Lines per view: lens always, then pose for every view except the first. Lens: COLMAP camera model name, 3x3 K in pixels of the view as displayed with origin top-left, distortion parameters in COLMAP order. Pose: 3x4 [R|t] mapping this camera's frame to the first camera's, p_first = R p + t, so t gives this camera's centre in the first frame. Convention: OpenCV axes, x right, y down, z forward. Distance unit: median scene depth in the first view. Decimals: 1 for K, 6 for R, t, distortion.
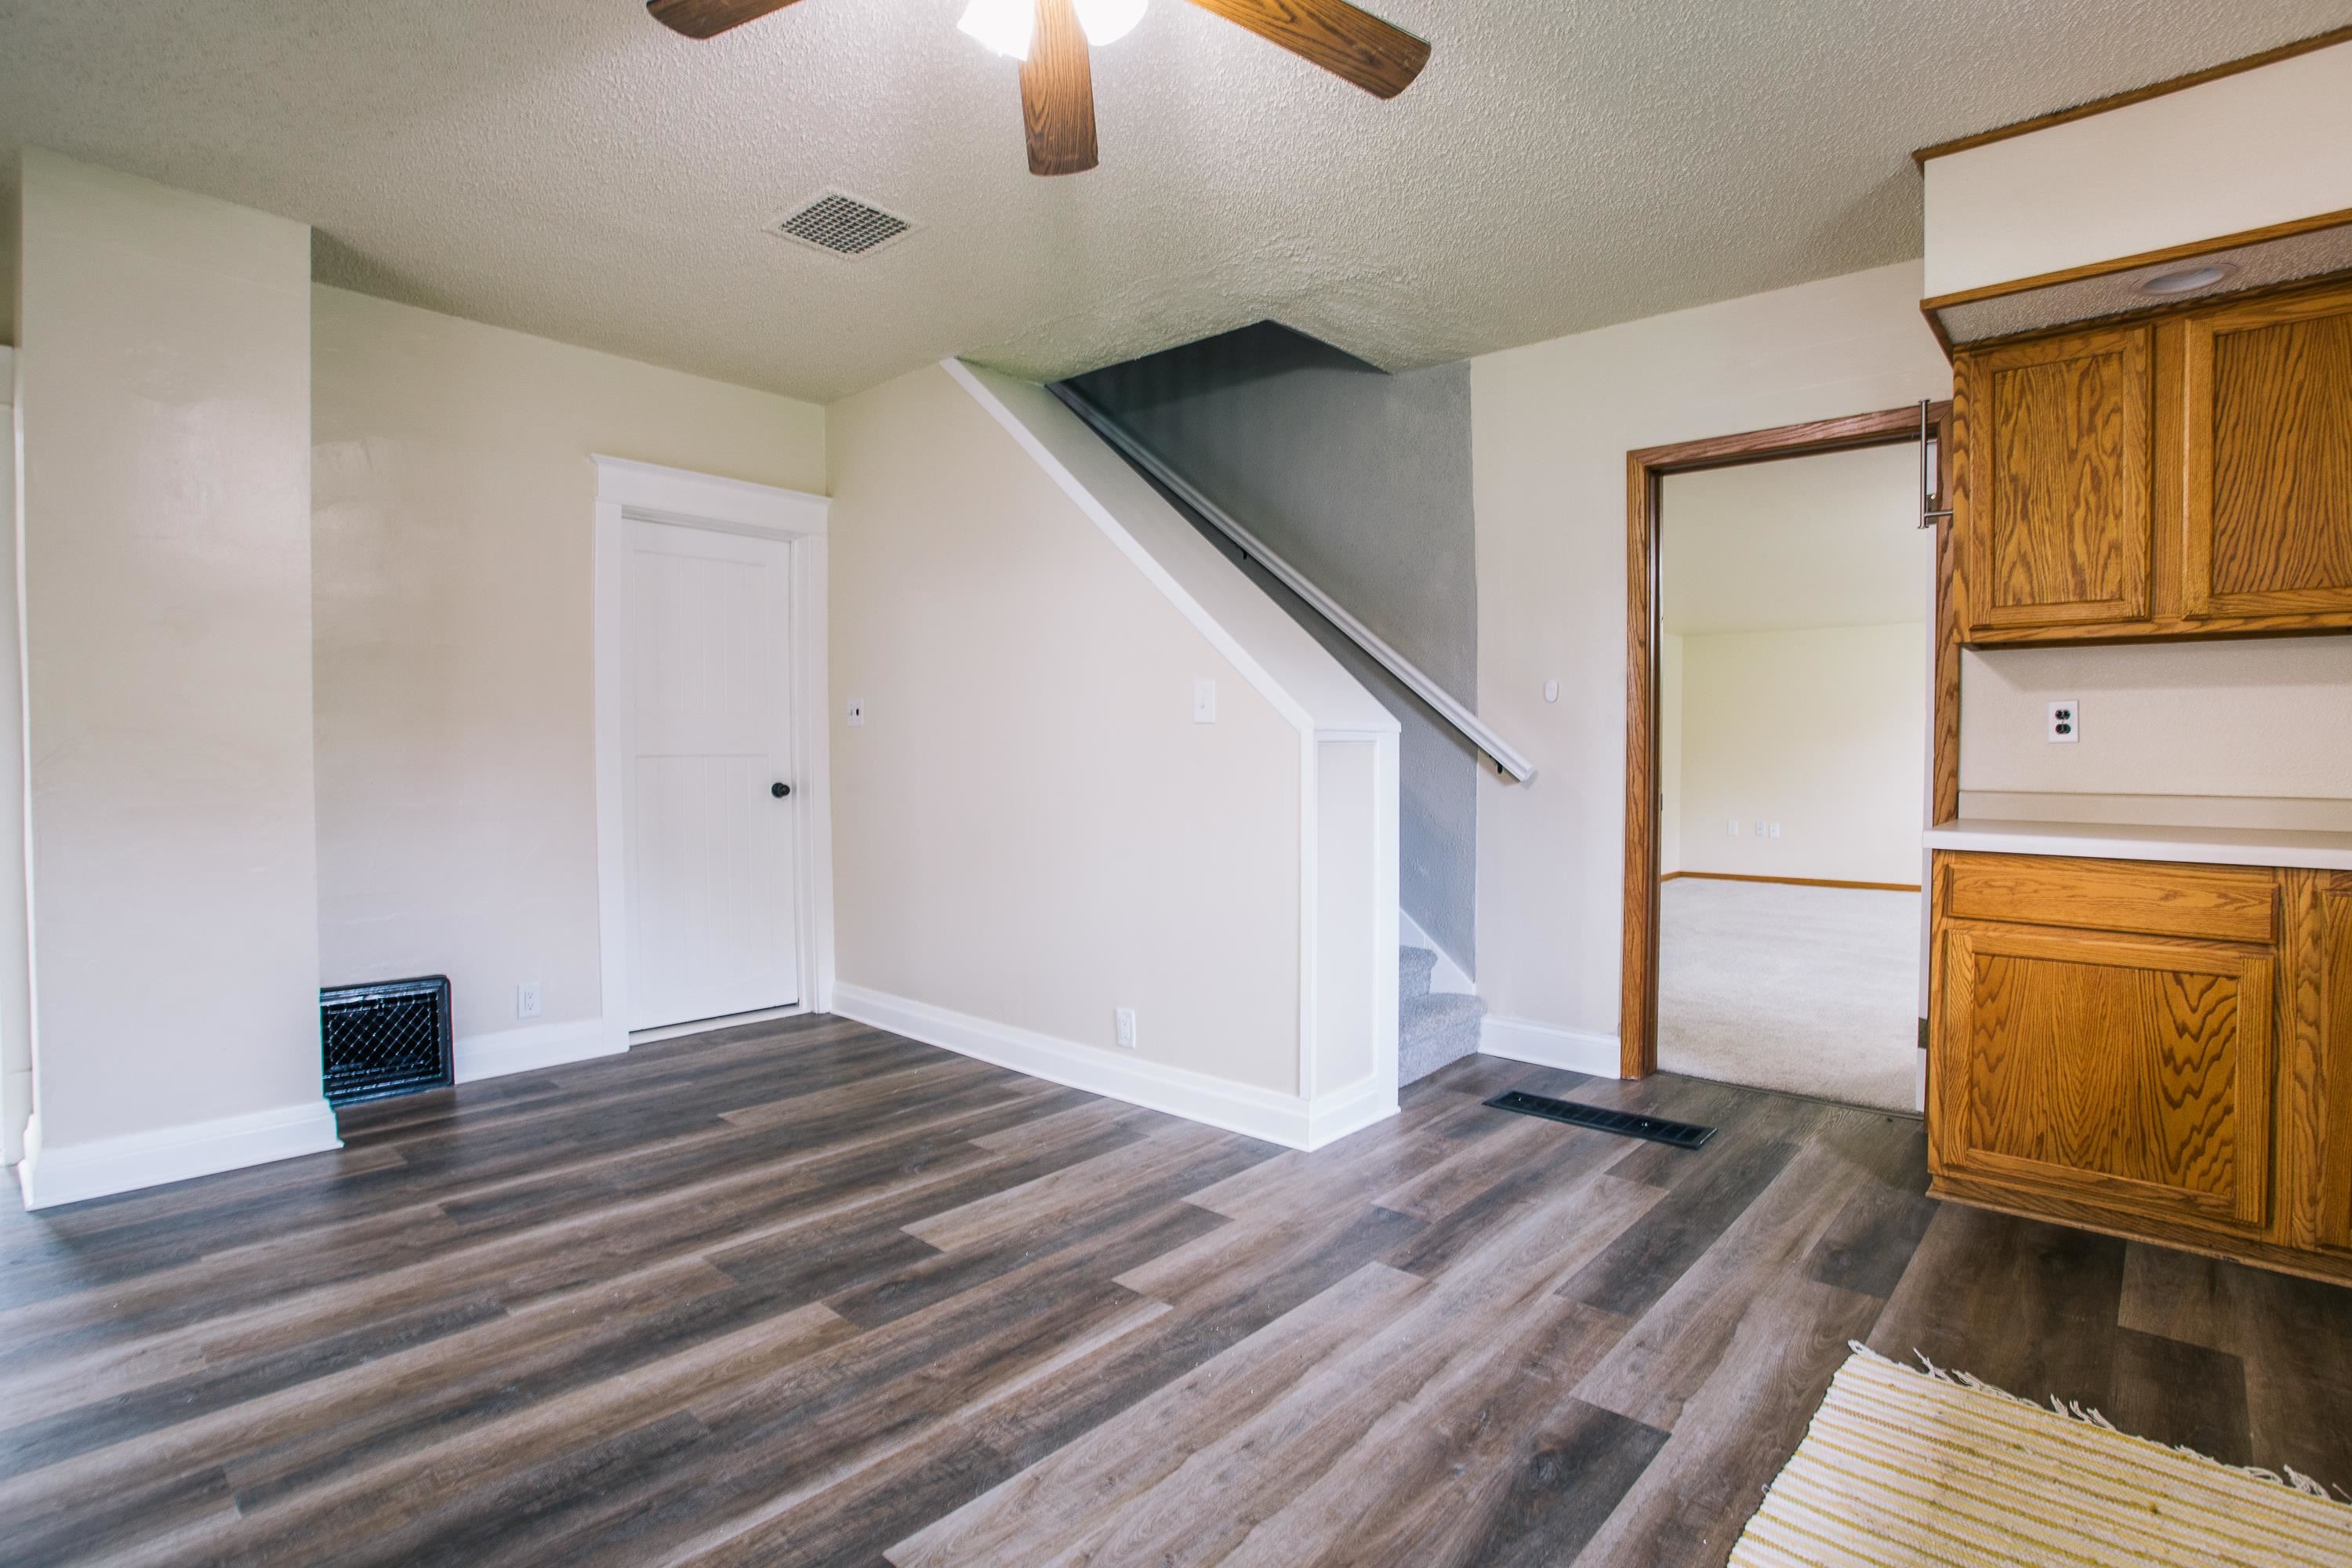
lens RADIAL K [[1172.8, 0, 1176.0], [0, 1172.8, 784.0], [0, 0, 1]] dist [-0.000128, 0.000264]
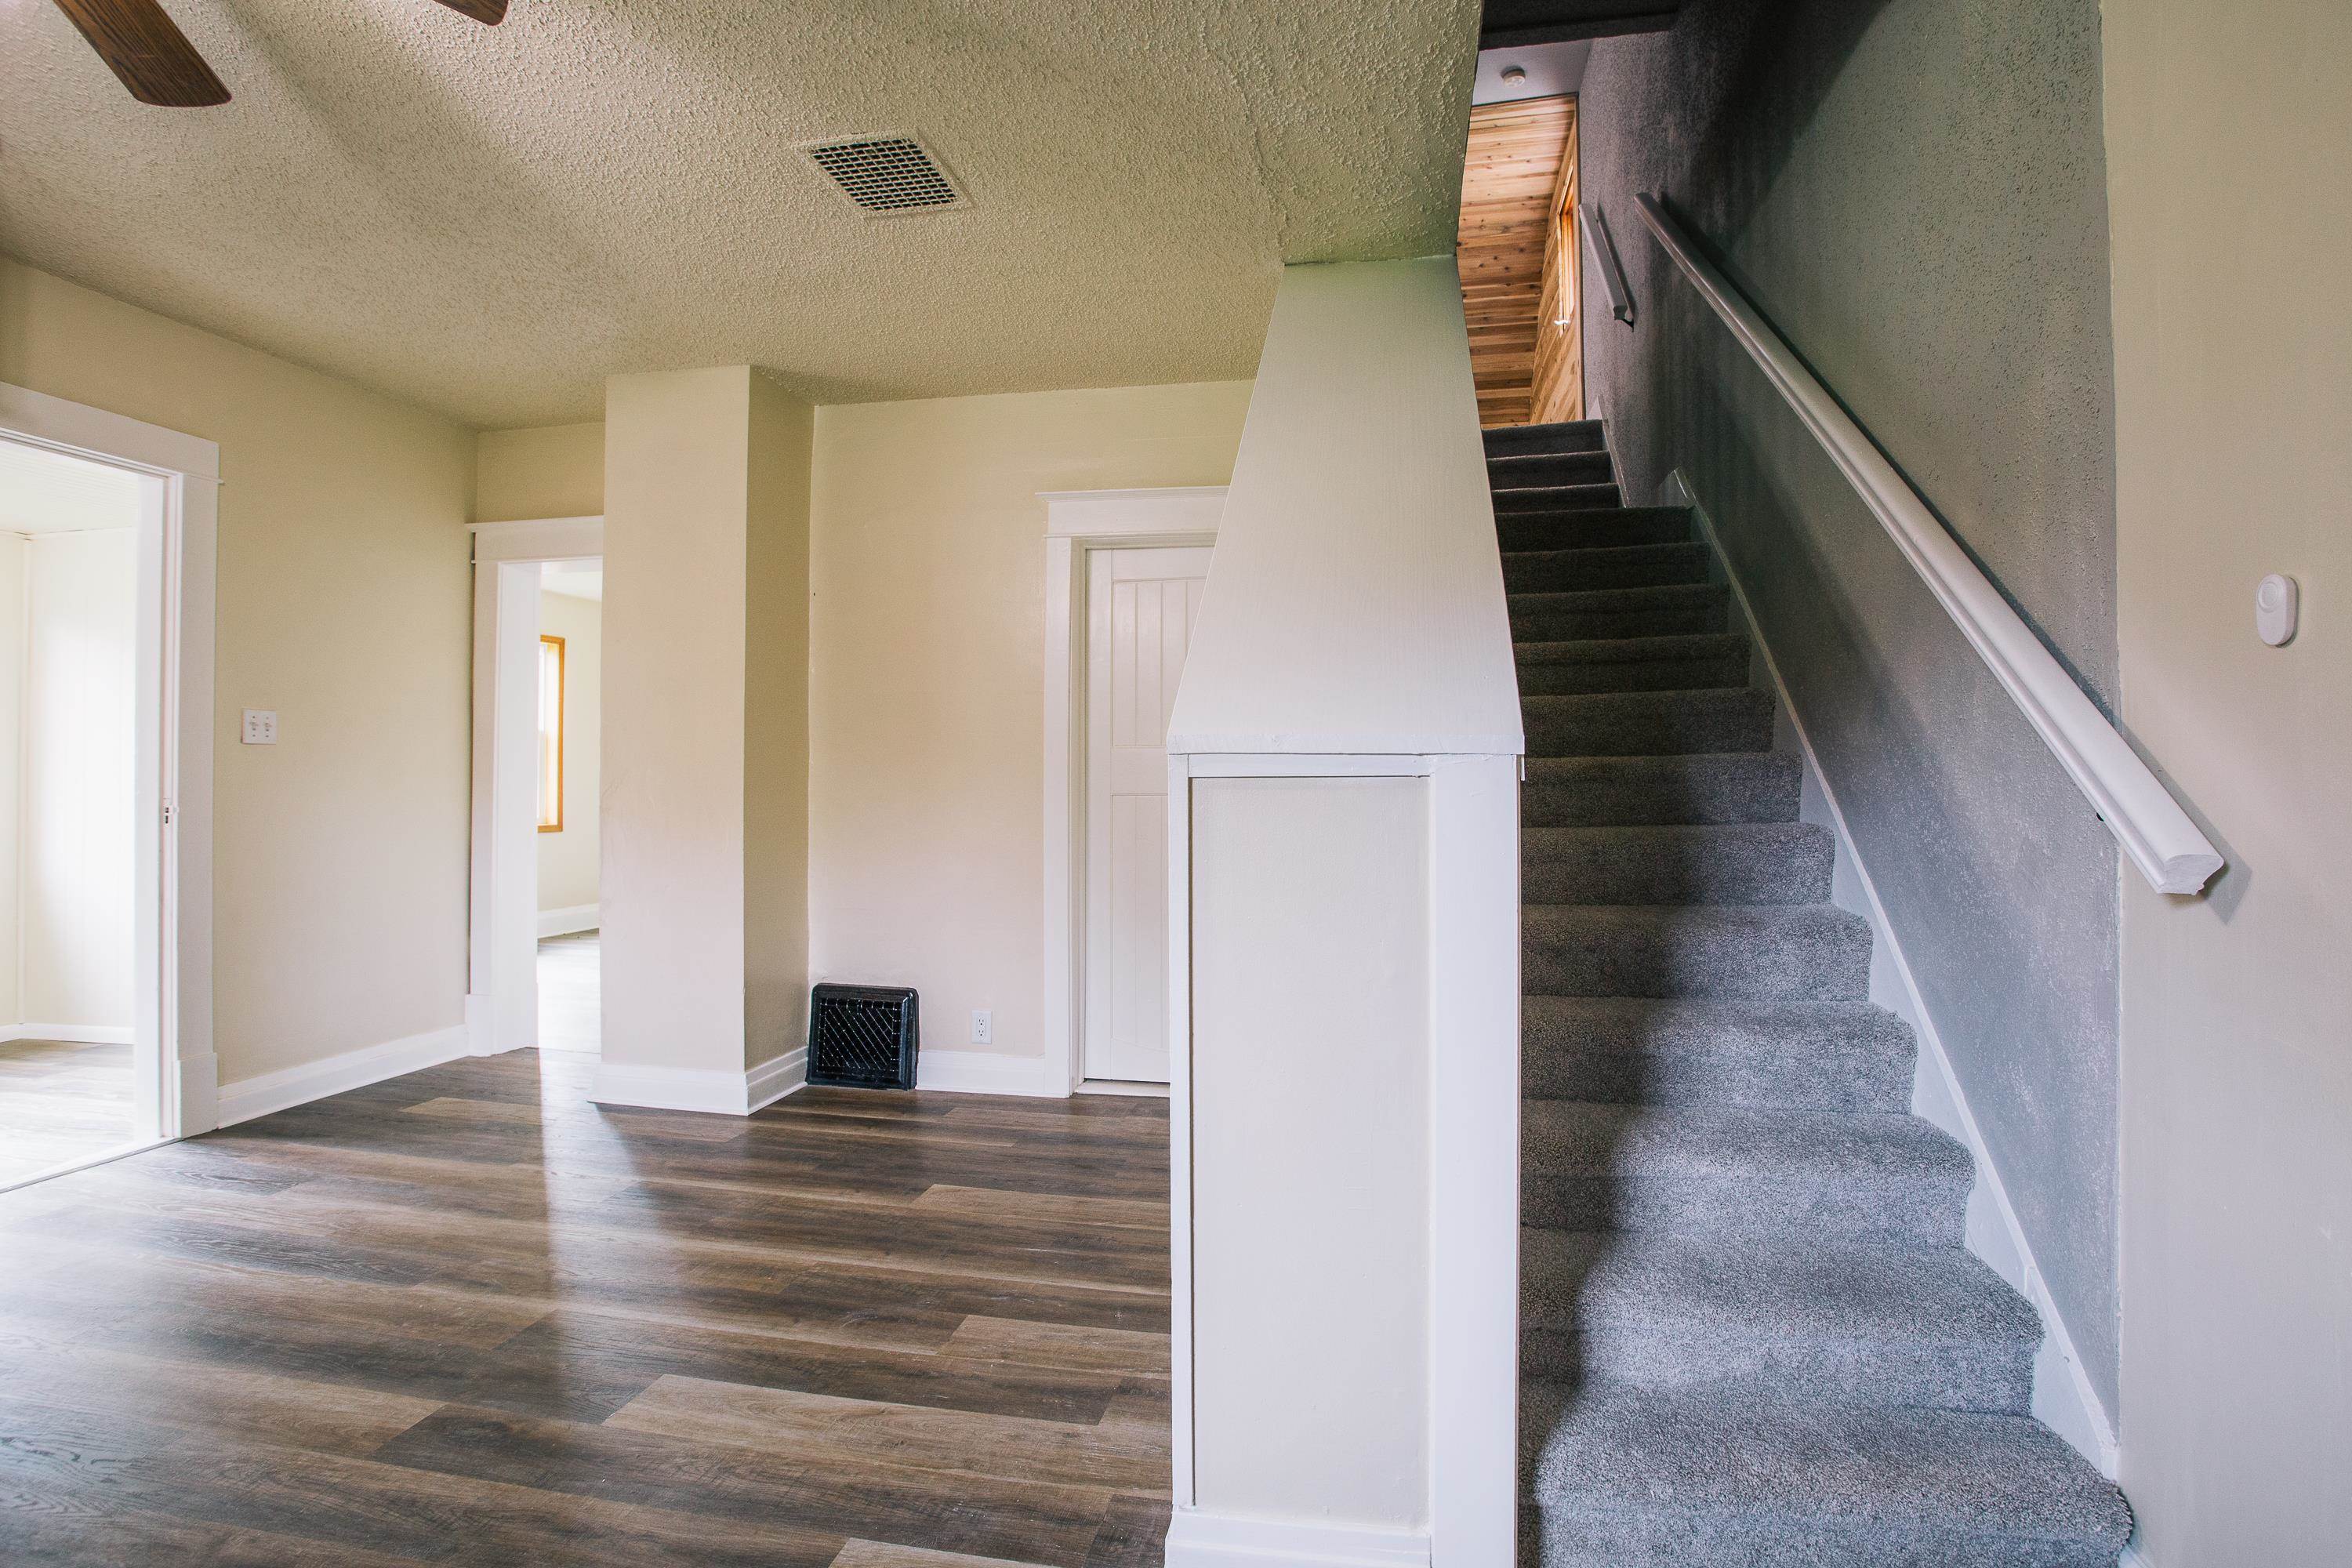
lens RADIAL K [[1169.4, 0, 1176.0], [0, 1169.4, 784.0], [0, 0, 1]] dist [-0.061593, 0.023103]
pose [[0.513600, -0.007491, -0.857997, 0.679671], [-0.027102, 0.999321, -0.024948, -0.015468], [0.857601, 0.036067, 0.513049, 0.978083]]
